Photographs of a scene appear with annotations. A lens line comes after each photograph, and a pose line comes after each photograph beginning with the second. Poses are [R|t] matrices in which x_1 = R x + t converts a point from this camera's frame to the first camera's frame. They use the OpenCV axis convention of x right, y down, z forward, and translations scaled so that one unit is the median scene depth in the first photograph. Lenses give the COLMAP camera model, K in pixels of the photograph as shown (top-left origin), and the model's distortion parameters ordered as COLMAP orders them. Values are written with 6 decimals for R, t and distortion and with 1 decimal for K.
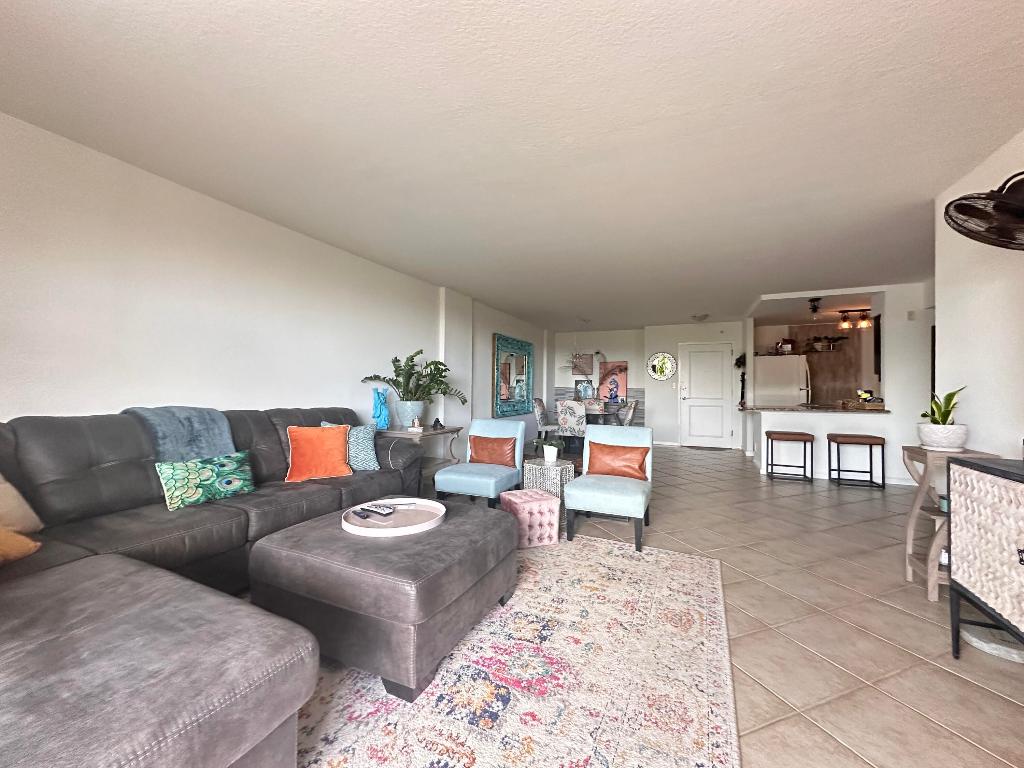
lens RADIAL K [[410.4, 0, 510.5], [0, 410.4, 387.8], [0, 0, 1]] dist [0.002675, 0.000081]
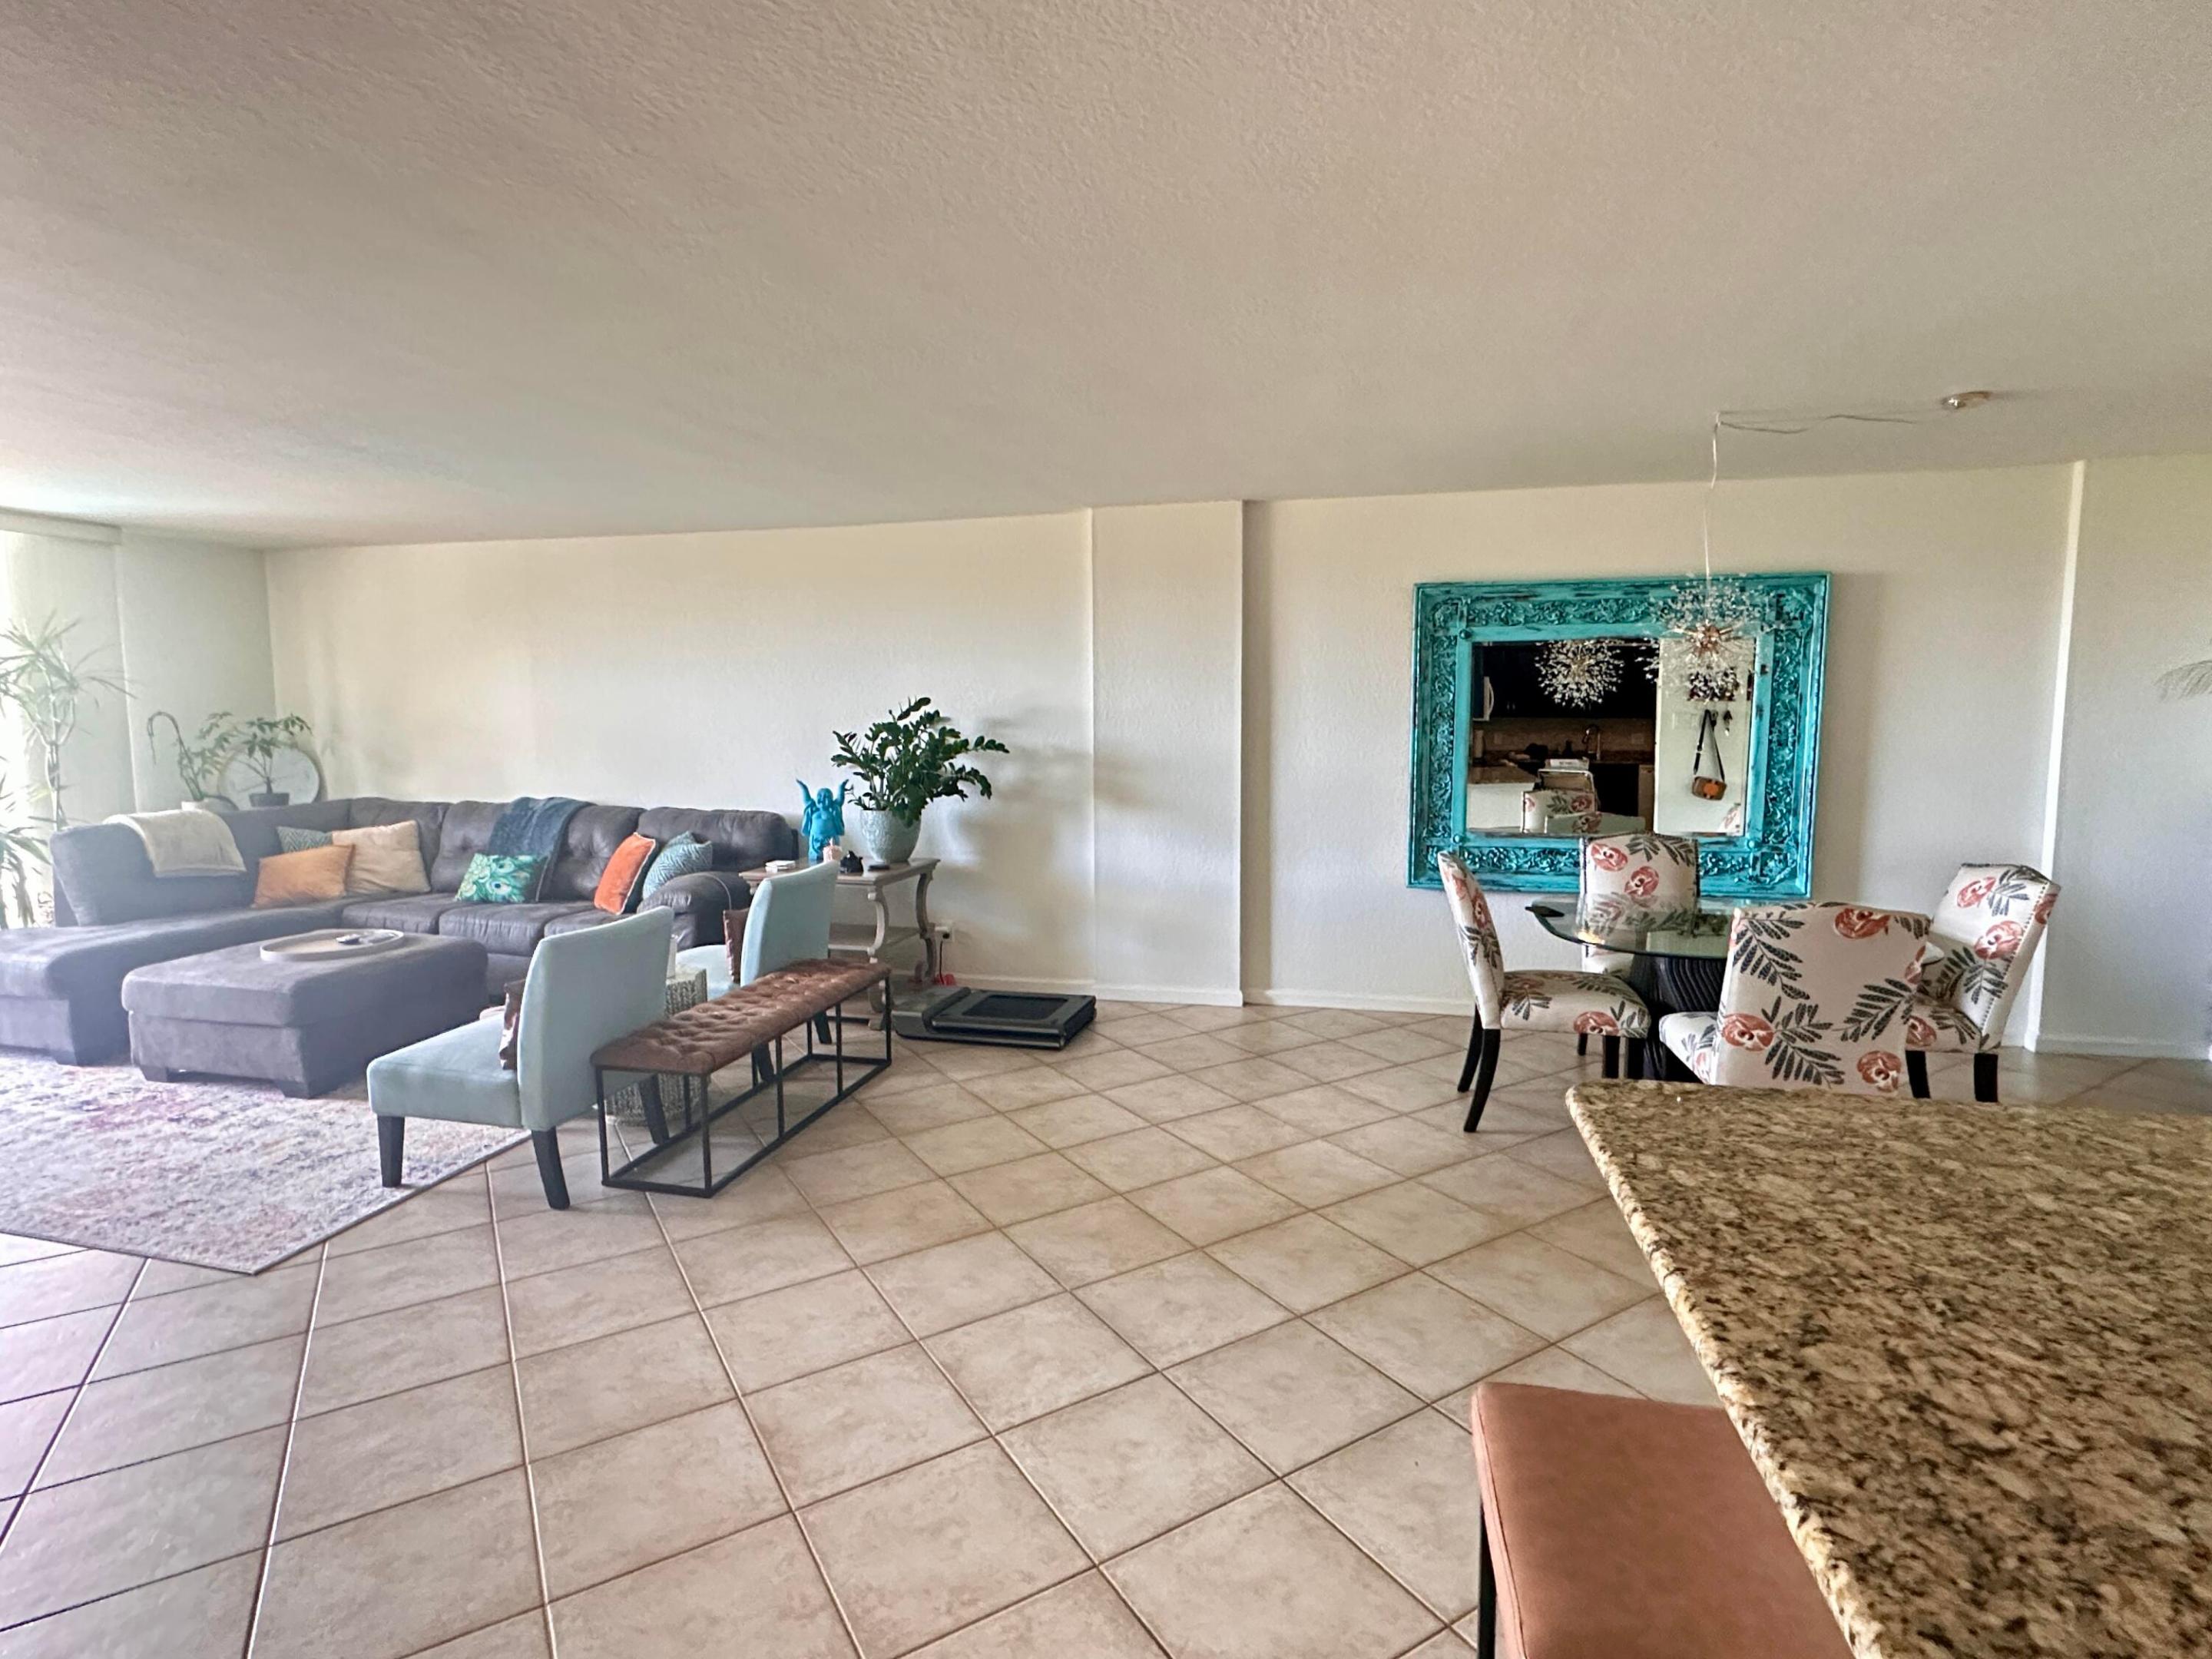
lens RADIAL K [[1088.8, 0, 1107.0], [0, 1088.8, 825.7], [0, 0, 1]] dist [-0.000404, -0.000336]
pose [[0.177681, 0.084872, -0.980421, 0.500040], [0.006222, 0.996157, 0.087362, -0.027767], [0.984068, -0.021623, 0.176470, 0.497932]]
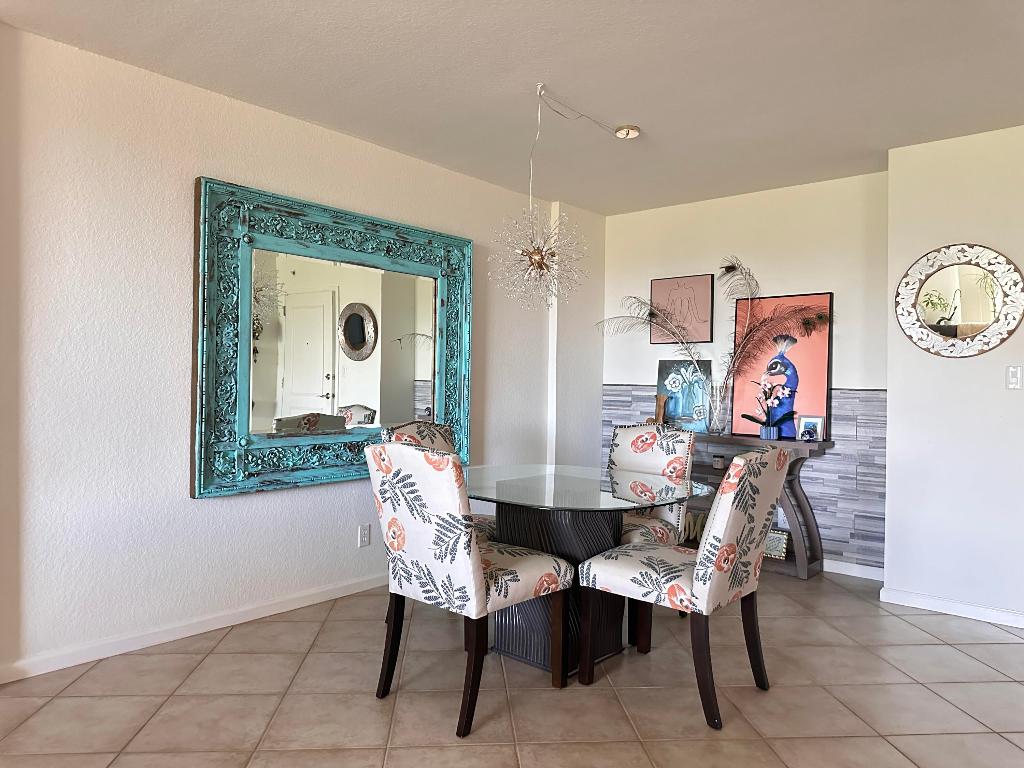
lens RADIAL K [[713.2, 0, 514.6], [0, 713.2, 384.3], [0, 0, 1]] dist [0.008852, -0.006901]
pose [[0.956239, 0.001027, -0.292585, 0.219802], [-0.001645, 0.999997, -0.001865, 0.000292], [0.292582, 0.002265, 0.956238, 0.465019]]
